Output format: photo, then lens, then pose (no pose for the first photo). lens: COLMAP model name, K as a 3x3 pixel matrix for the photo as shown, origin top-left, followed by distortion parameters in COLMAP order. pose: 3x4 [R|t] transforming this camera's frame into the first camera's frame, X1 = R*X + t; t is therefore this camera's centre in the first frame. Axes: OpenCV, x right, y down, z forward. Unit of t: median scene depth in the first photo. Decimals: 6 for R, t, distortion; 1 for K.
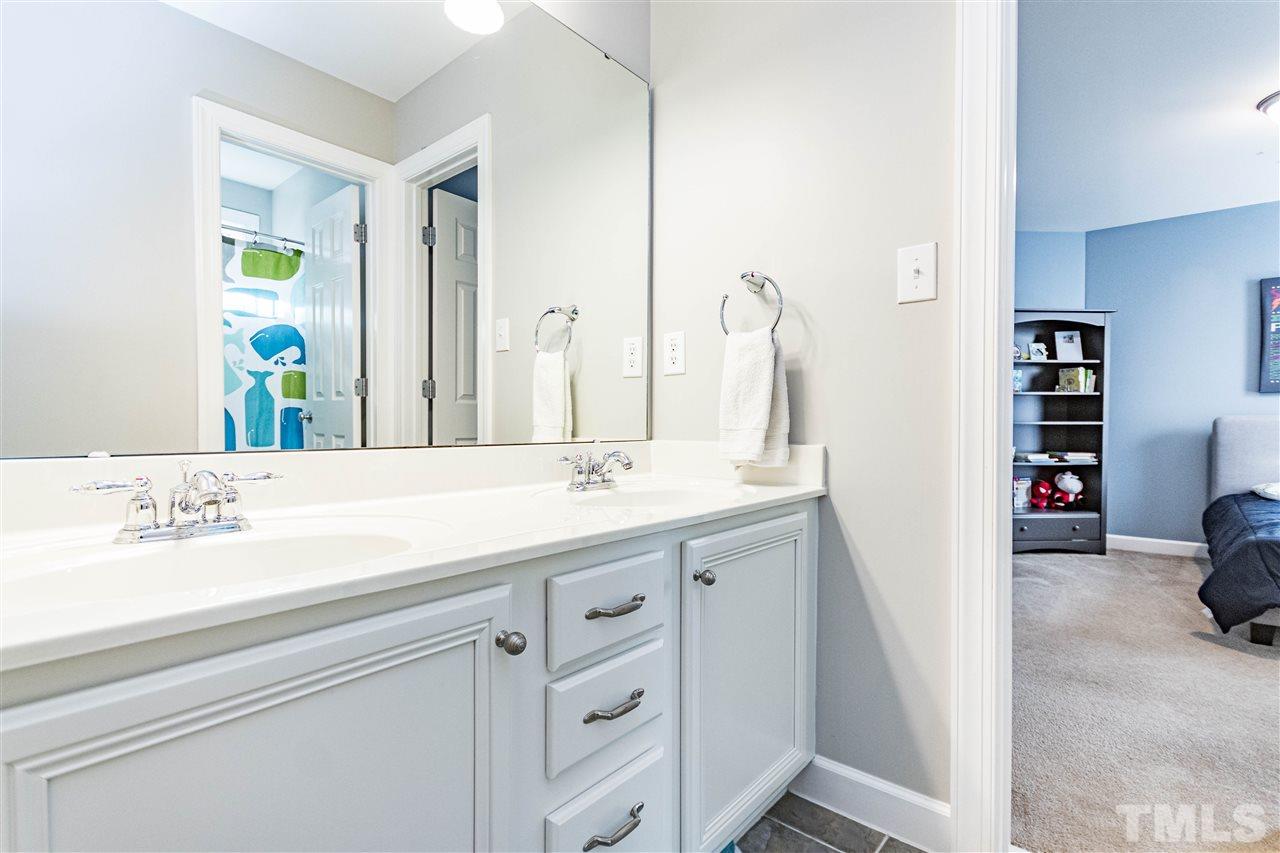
lens RADIAL K [[584.6, 0, 640.7], [0, 584.6, 430.1], [0, 0, 1]] dist [-0.001262, -0.003439]
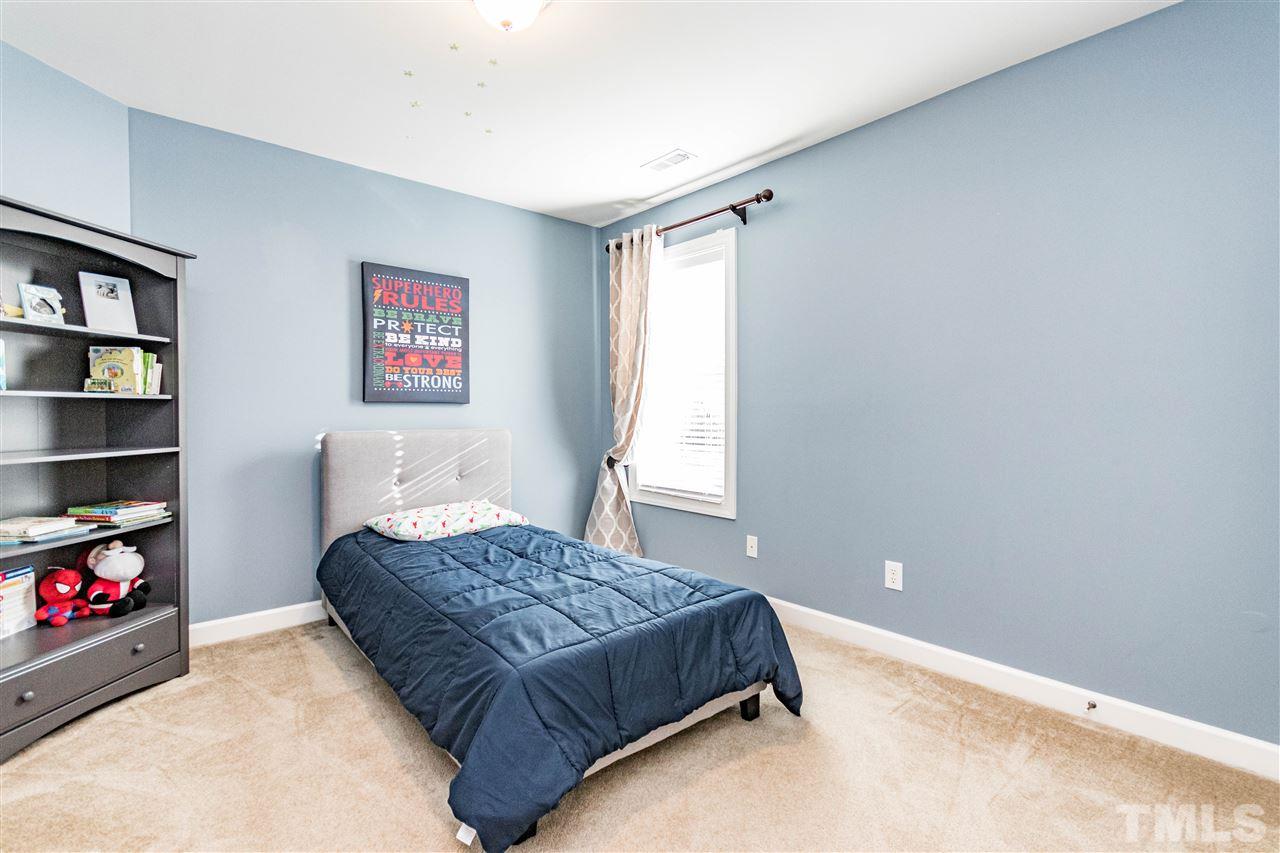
lens RADIAL K [[584.6, 0, 642.0], [0, 584.6, 427.5], [0, 0, 1]] dist [-0.001262, -0.003439]
pose [[0.143271, -0.031010, 0.989198, 0.283932], [0.006553, 0.999517, 0.030384, -0.046388], [-0.989662, 0.002129, 0.143405, 0.455835]]
